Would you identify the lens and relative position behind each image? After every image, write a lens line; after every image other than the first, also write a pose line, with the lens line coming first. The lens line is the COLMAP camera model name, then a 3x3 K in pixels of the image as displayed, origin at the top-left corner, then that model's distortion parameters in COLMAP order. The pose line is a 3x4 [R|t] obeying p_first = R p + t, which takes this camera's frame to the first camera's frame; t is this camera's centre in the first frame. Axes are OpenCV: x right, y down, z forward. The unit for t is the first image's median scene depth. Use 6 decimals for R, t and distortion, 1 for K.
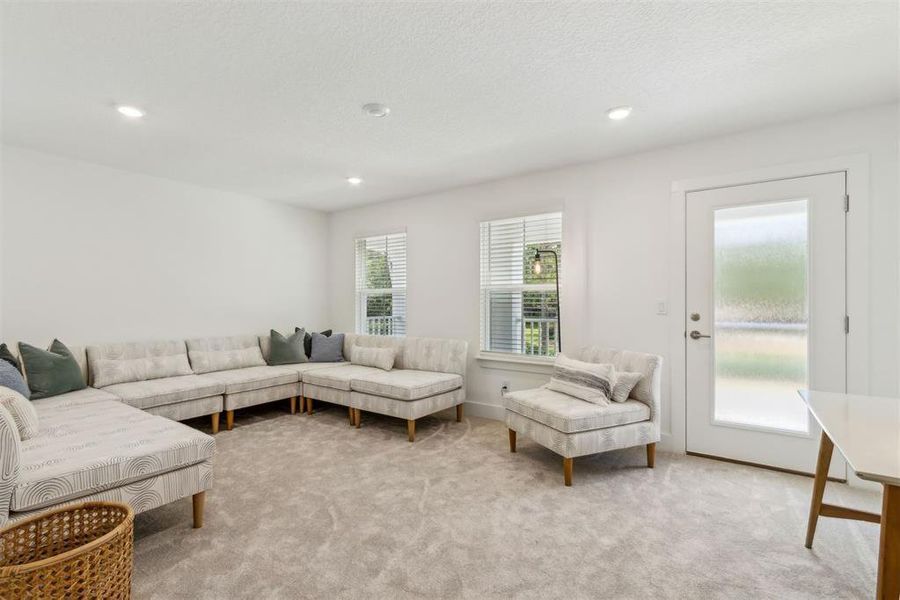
lens RADIAL K [[415.2, 0, 451.0], [0, 415.2, 304.6], [0, 0, 1]] dist [0.004815, 0.000477]
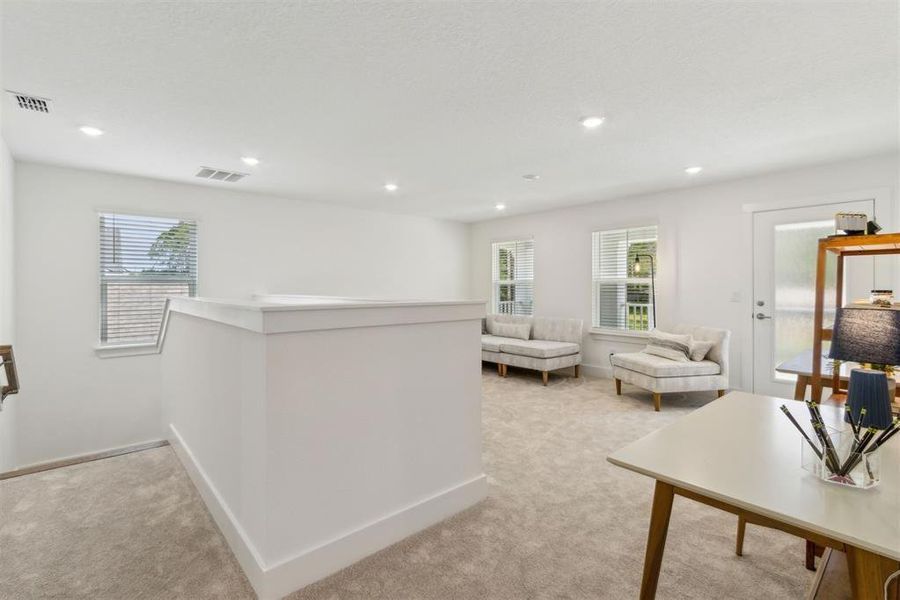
lens RADIAL K [[415.2, 0, 448.7], [0, 415.2, 290.9], [0, 0, 1]] dist [0.004815, 0.000477]
pose [[0.972107, -0.000275, -0.234538, -0.083644], [0.001326, 0.999990, 0.004324, -0.016456], [0.234534, -0.004515, 0.972097, -0.523973]]
